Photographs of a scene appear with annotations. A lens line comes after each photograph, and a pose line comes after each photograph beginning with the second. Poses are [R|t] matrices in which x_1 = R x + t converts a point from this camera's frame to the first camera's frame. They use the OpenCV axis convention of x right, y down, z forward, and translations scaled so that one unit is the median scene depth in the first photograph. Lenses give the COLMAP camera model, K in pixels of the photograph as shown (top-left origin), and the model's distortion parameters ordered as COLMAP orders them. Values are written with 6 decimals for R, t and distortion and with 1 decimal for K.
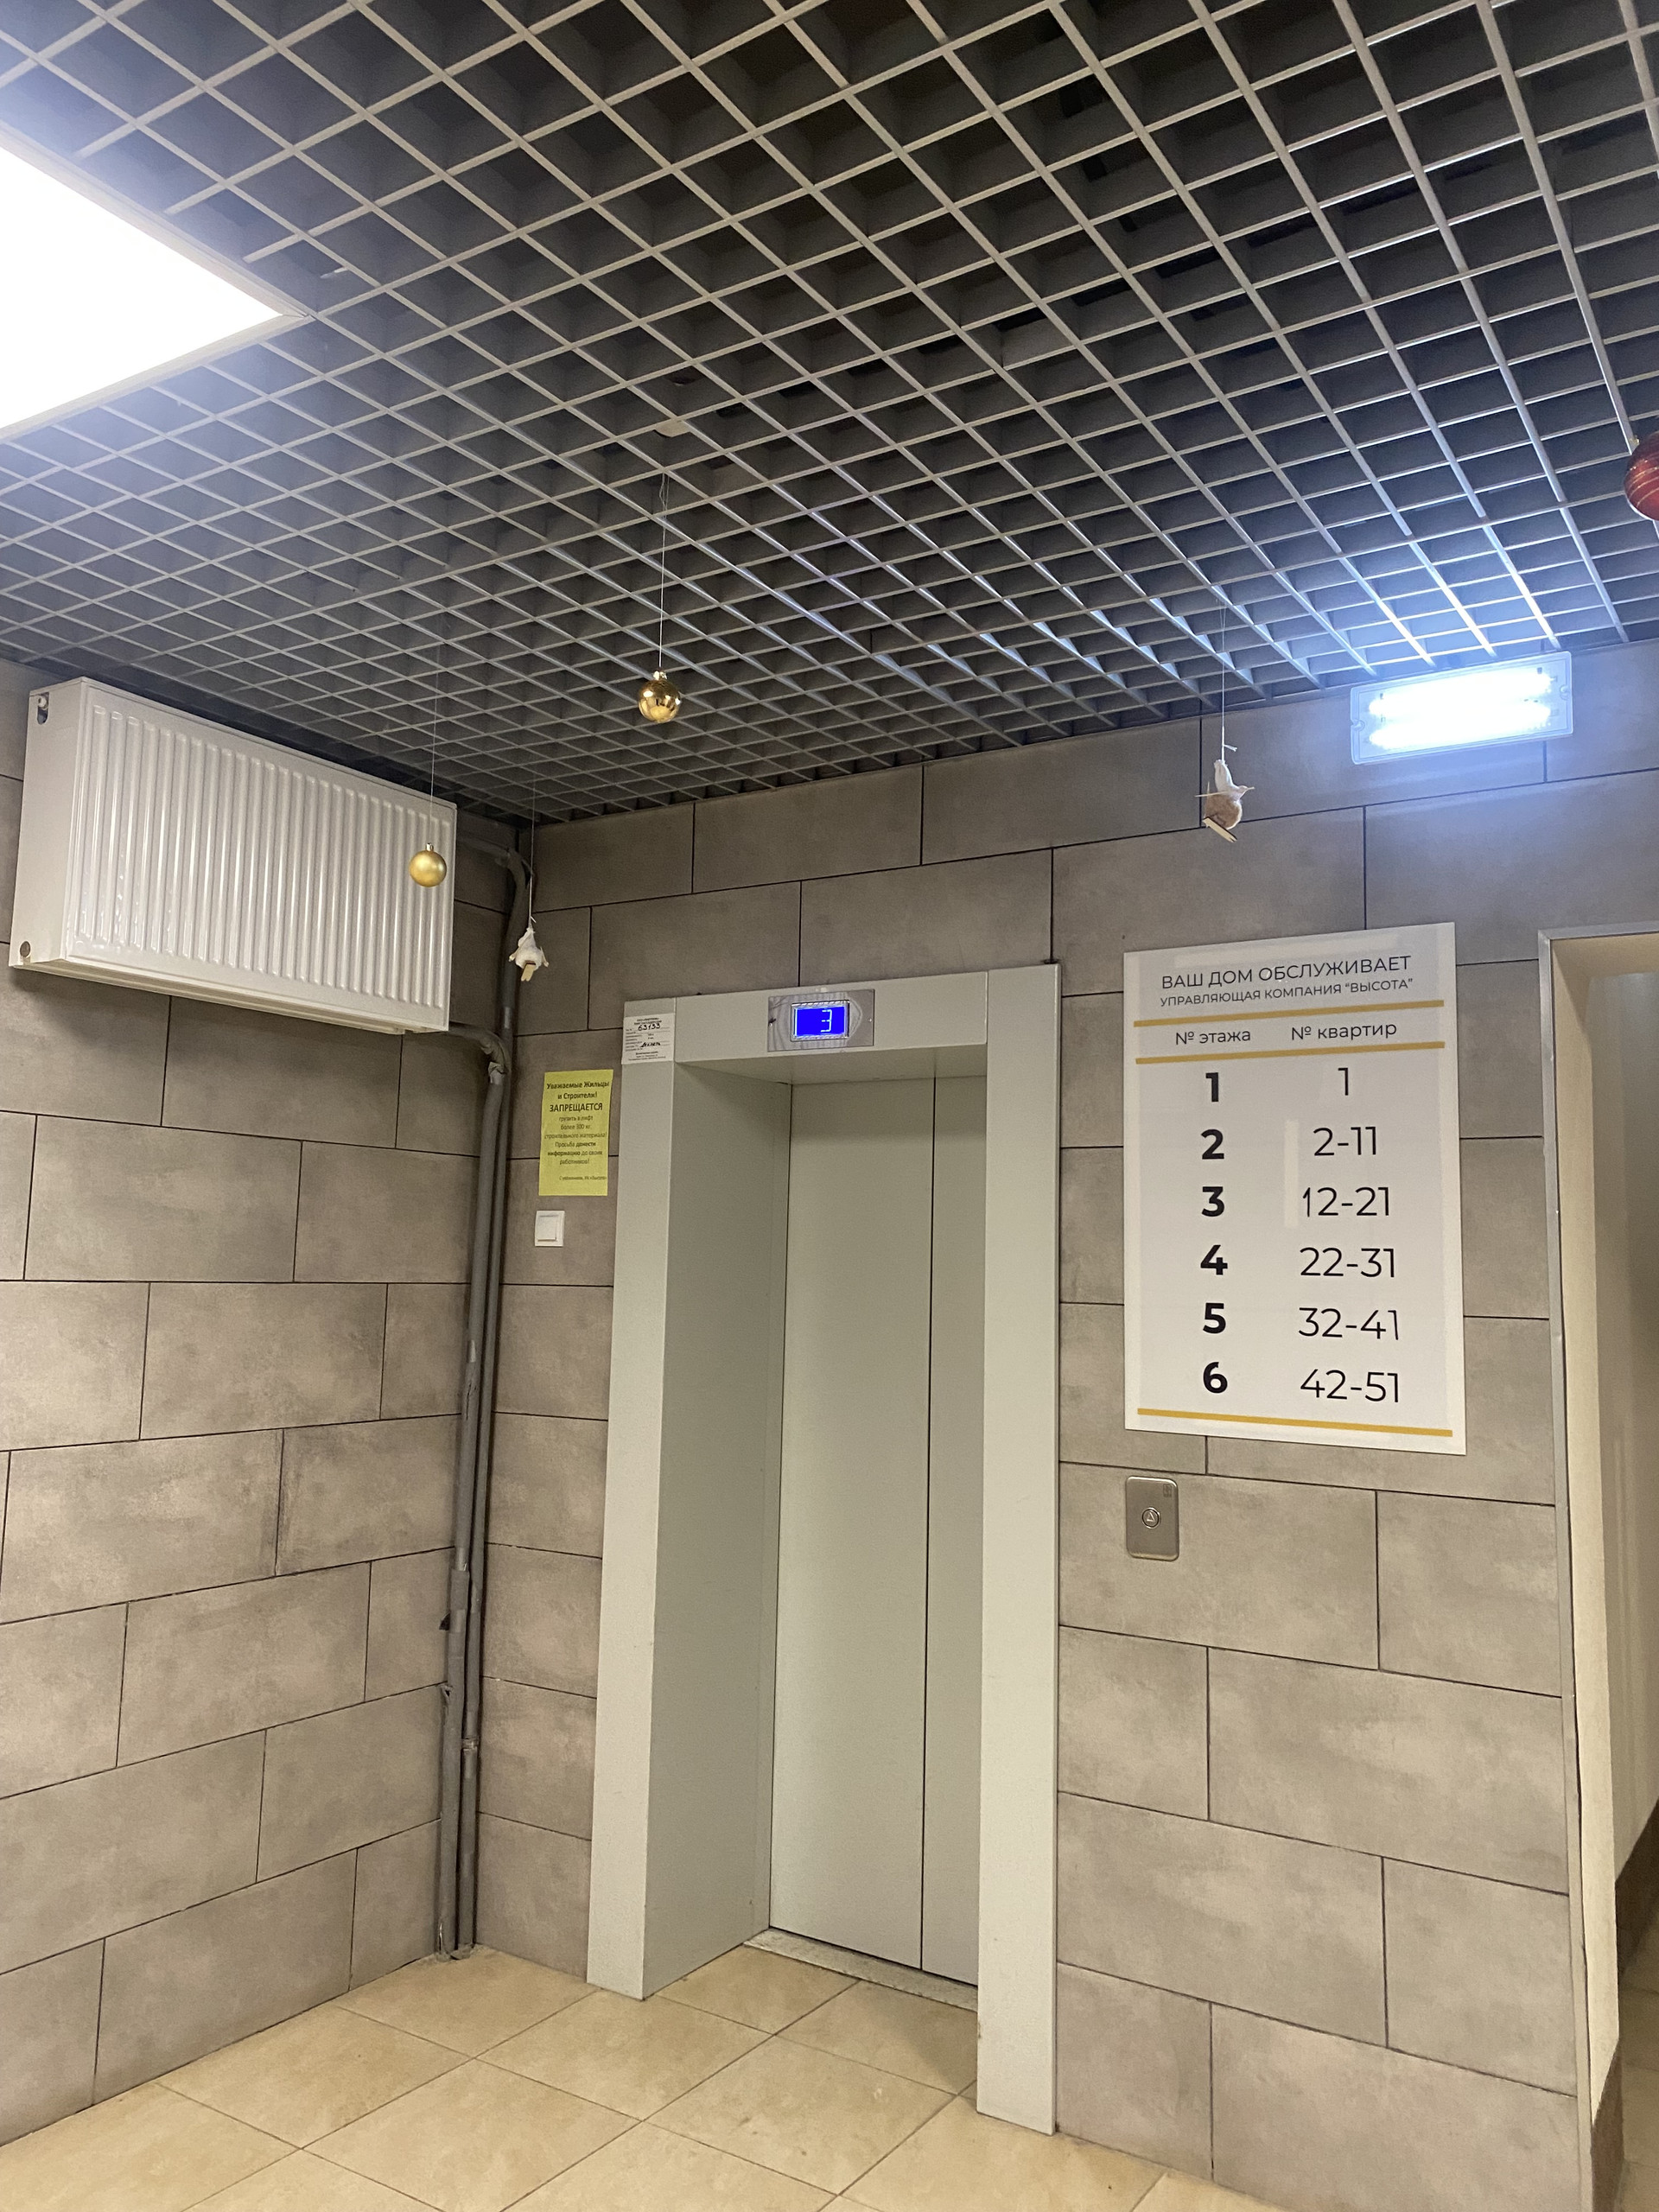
lens RADIAL K [[1683.6, 0, 829.4], [0, 1683.6, 1106.6], [0, 0, 1]] dist [0.007488, 0.010478]
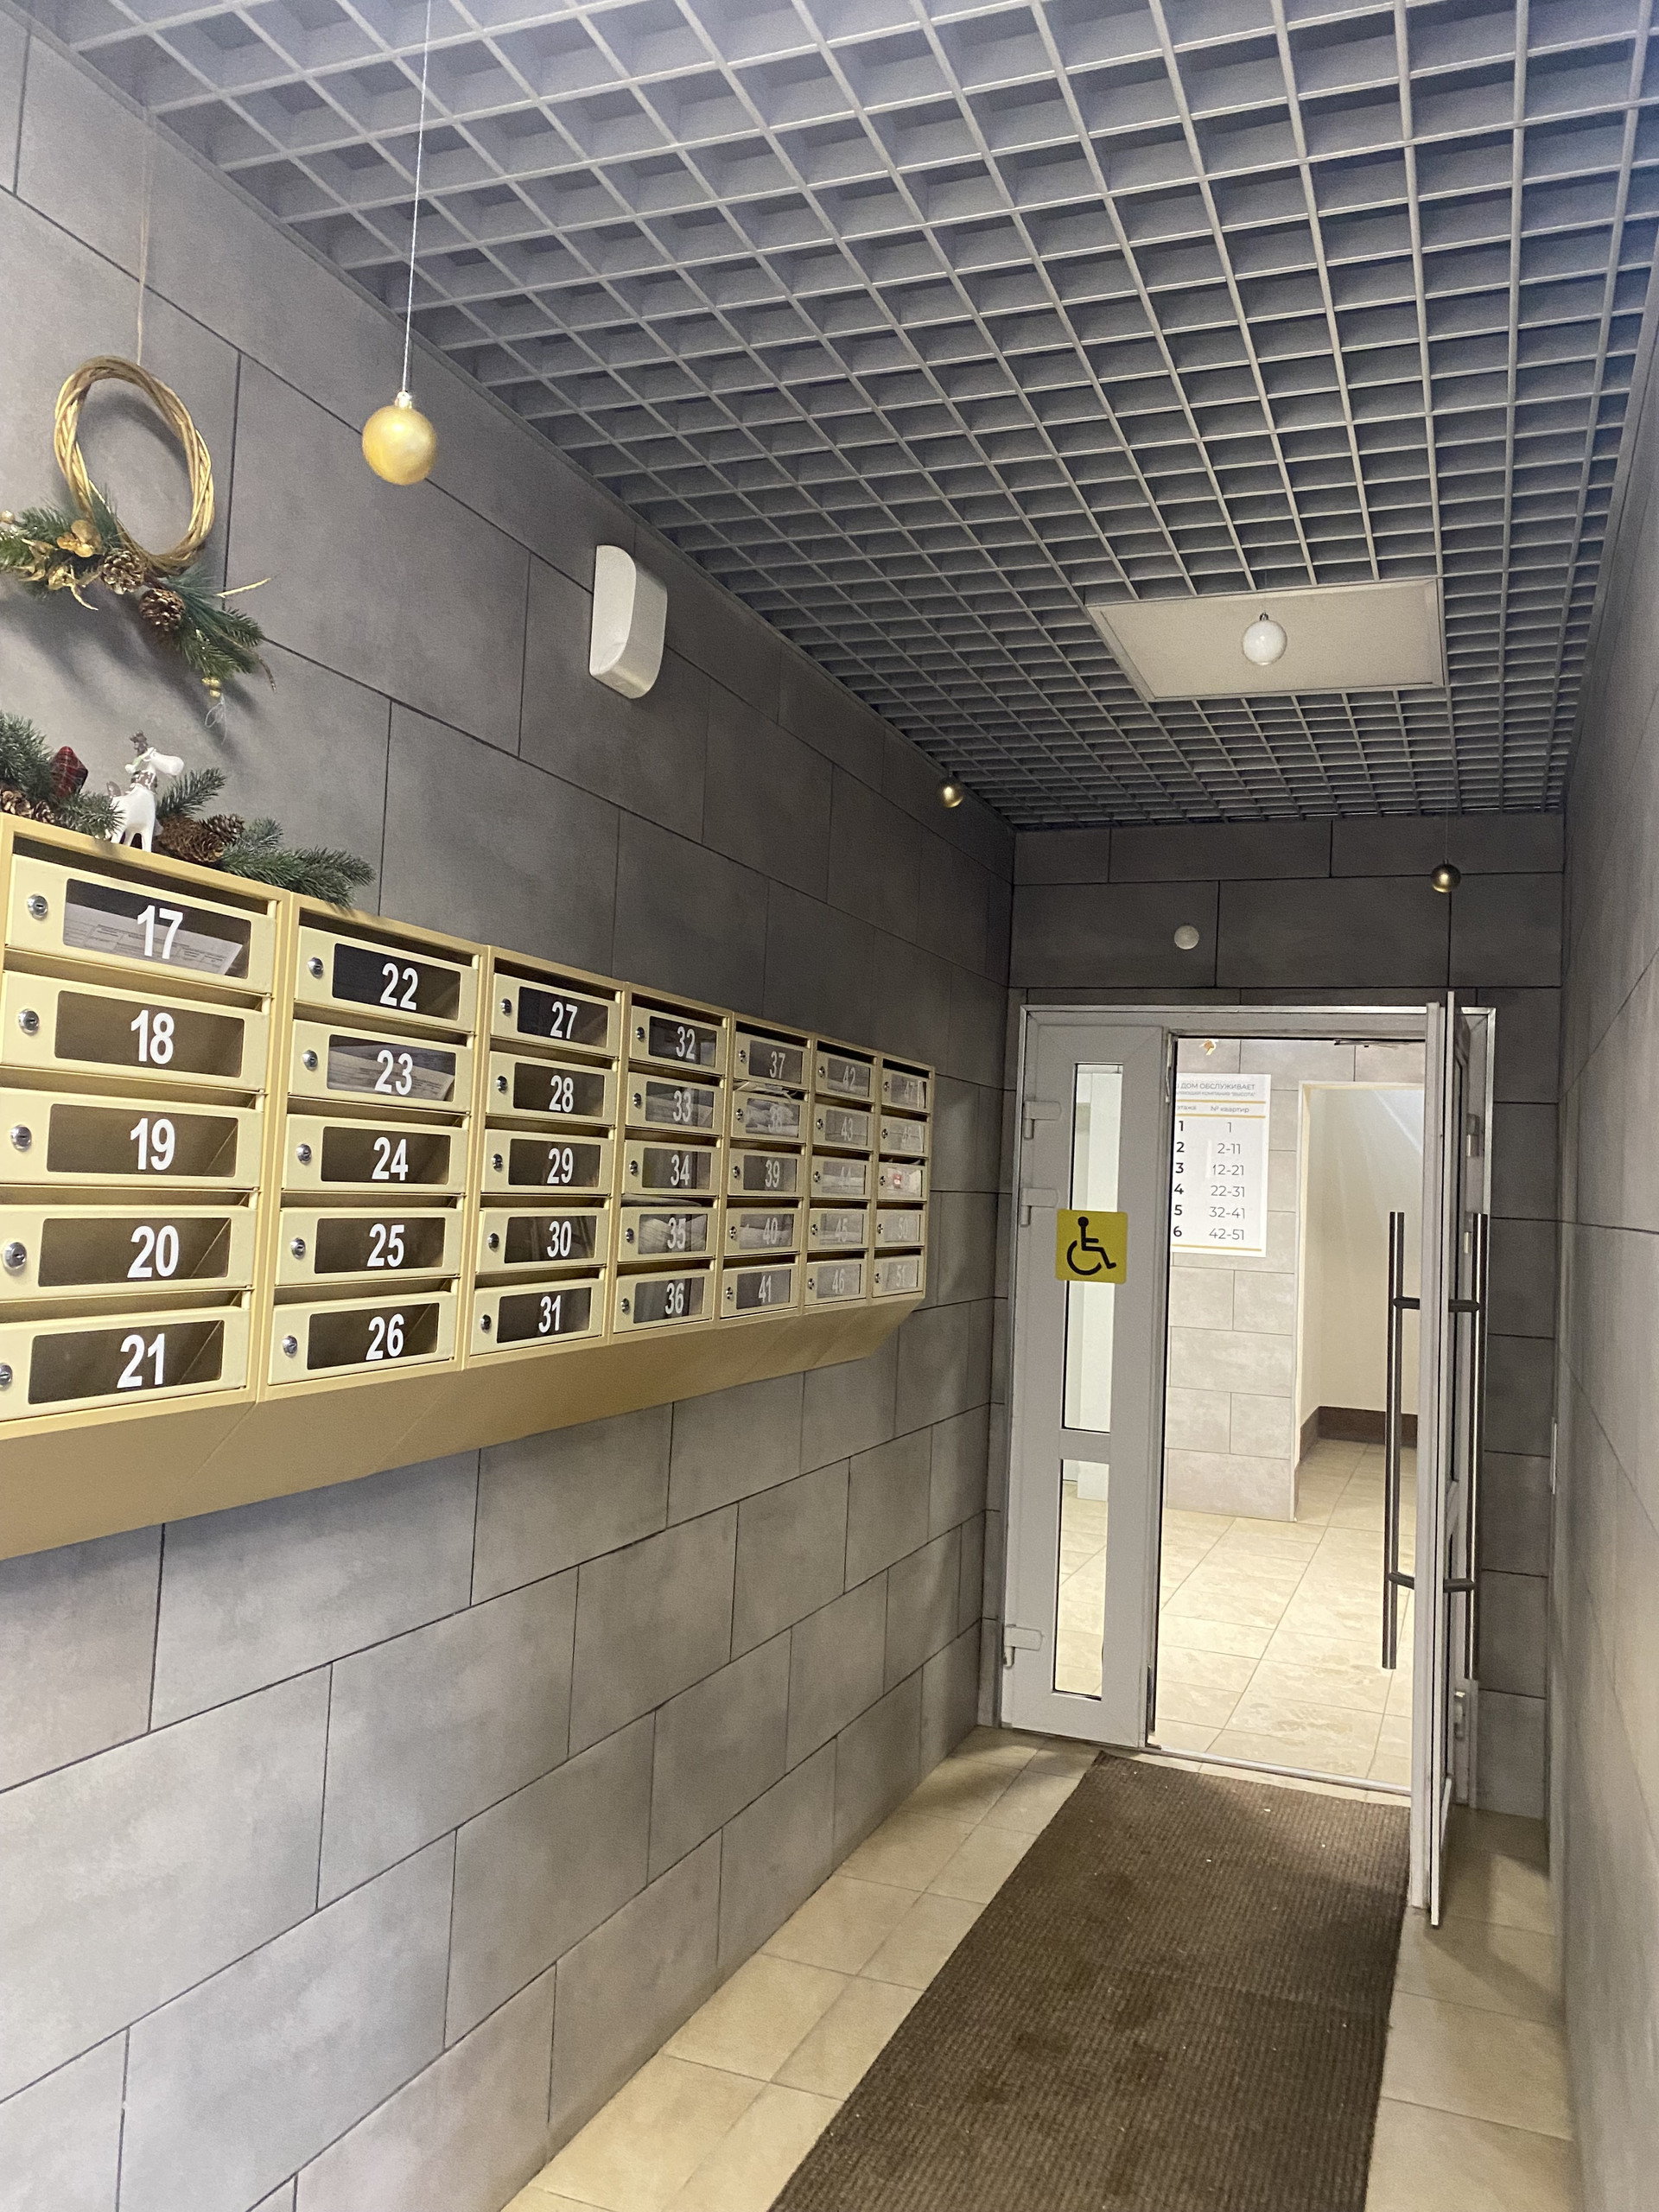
lens RADIAL K [[1683.6, 0, 830.5], [0, 1683.6, 1097.1], [0, 0, 1]] dist [0.007488, 0.010478]
pose [[0.976062, 0.028792, 0.215576, -0.984142], [-0.041867, 0.997534, 0.056330, -0.202049], [-0.213423, -0.064007, 0.974861, -1.650221]]
